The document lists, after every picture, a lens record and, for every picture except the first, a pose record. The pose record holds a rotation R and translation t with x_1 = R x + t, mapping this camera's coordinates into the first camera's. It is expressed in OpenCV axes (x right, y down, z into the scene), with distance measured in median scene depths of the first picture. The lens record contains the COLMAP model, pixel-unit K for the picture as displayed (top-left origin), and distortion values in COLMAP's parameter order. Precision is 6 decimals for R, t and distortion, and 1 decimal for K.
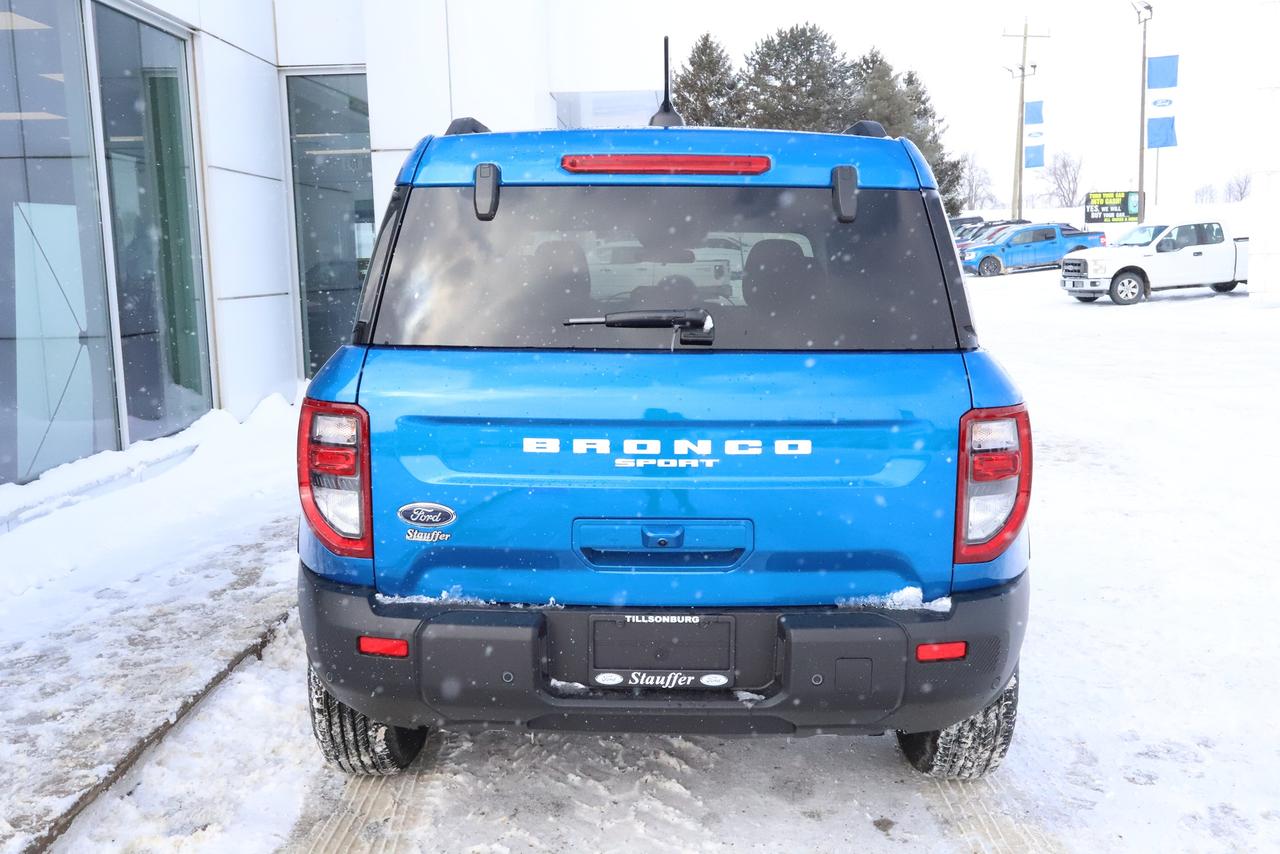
lens RADIAL K [[1165.3, 0, 640.9], [0, 1165.3, 427.8], [0, 0, 1]] dist [0.020654, 0.000000]
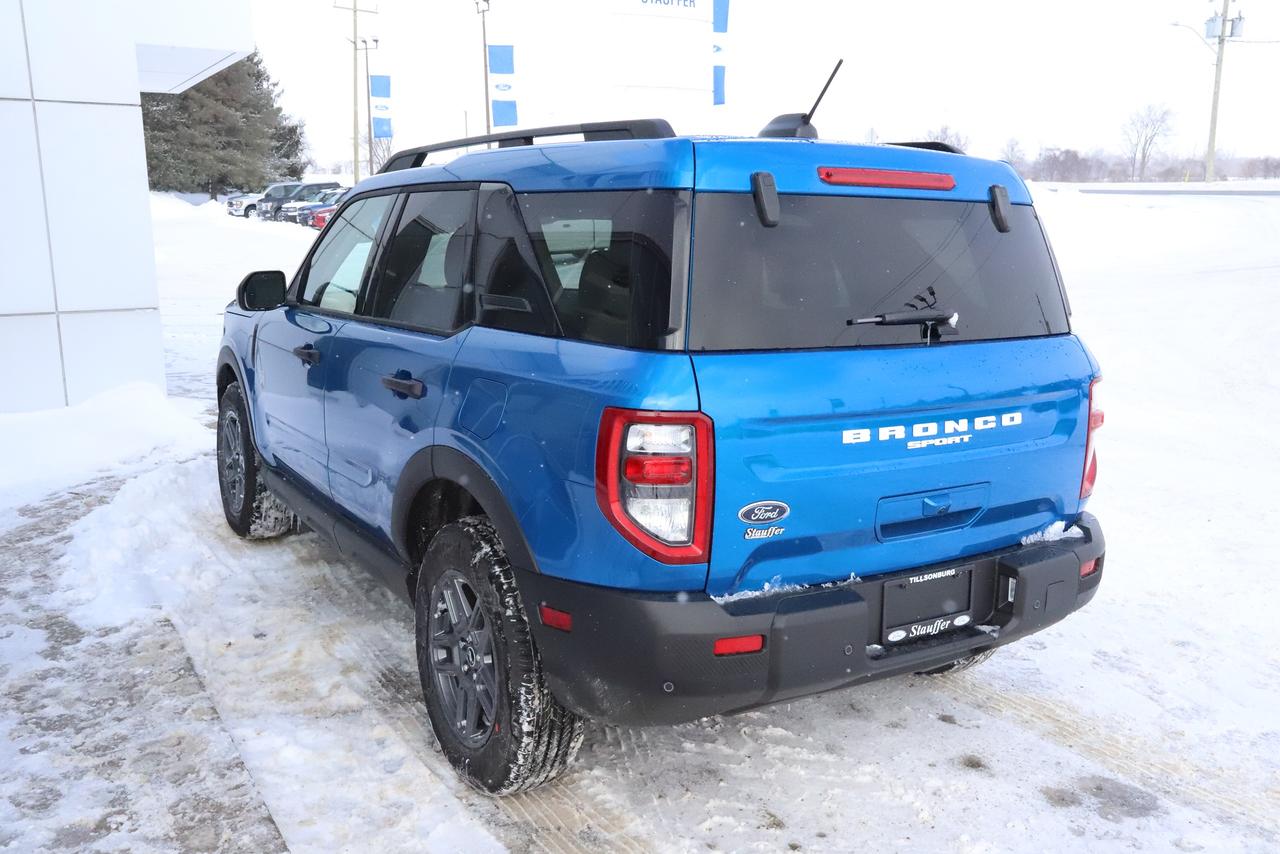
lens RADIAL K [[1126.3, 0, 642.6], [0, 1126.3, 430.1], [0, 0, 1]] dist [-0.008228, 0.034288]
pose [[0.841653, -0.085694, 0.533177, -0.789521], [0.064618, 0.996217, 0.058111, -0.062809], [-0.536139, -0.014457, 0.844006, 0.207648]]
